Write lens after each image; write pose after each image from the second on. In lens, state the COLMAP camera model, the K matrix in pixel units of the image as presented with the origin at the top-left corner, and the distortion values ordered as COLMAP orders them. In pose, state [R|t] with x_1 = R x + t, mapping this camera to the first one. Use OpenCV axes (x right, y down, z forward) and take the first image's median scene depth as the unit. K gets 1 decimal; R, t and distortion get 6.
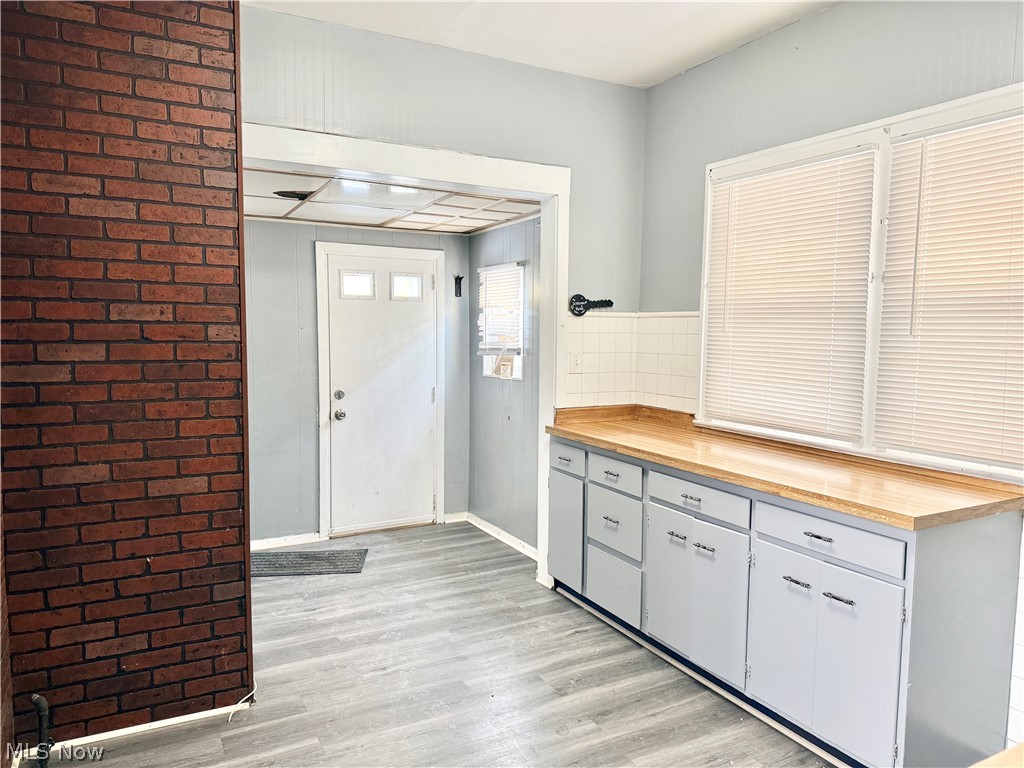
lens RADIAL K [[717.2, 0, 510.7], [0, 717.2, 384.5], [0, 0, 1]] dist [0.075085, -0.026818]
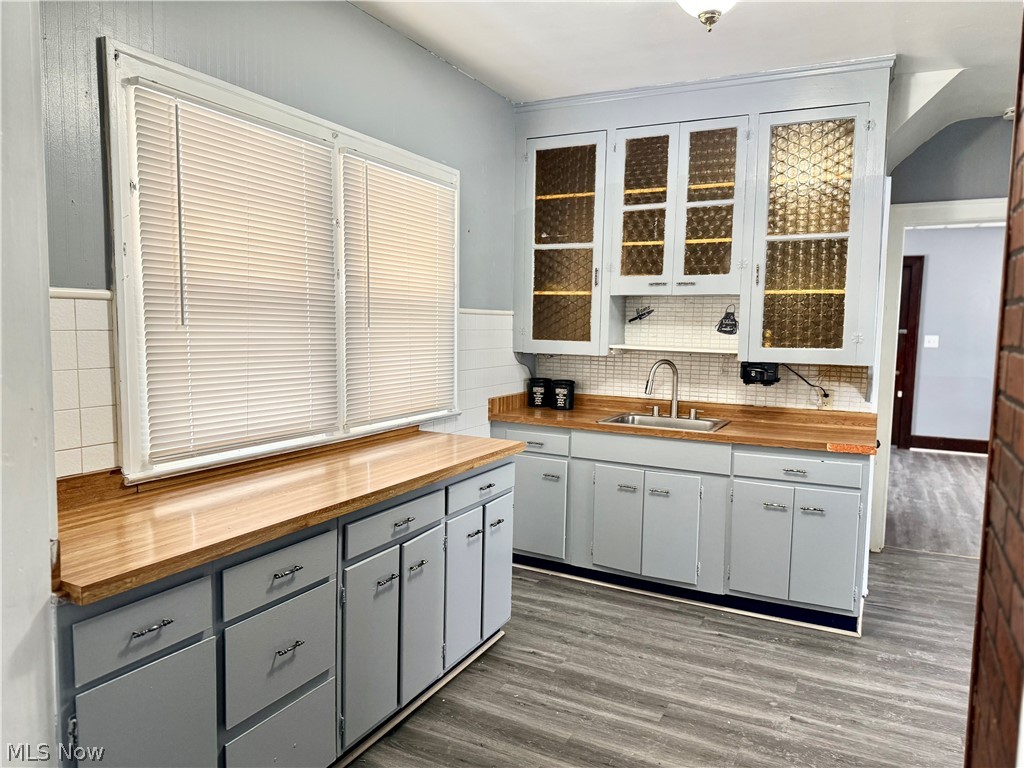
lens RADIAL K [[717.2, 0, 511.1], [0, 717.2, 386.5], [0, 0, 1]] dist [0.075085, -0.026818]
pose [[-0.565162, -0.096357, 0.819334, -0.514894], [0.045591, 0.987990, 0.147639, -0.124980], [-0.823720, 0.120794, -0.553981, 1.367120]]
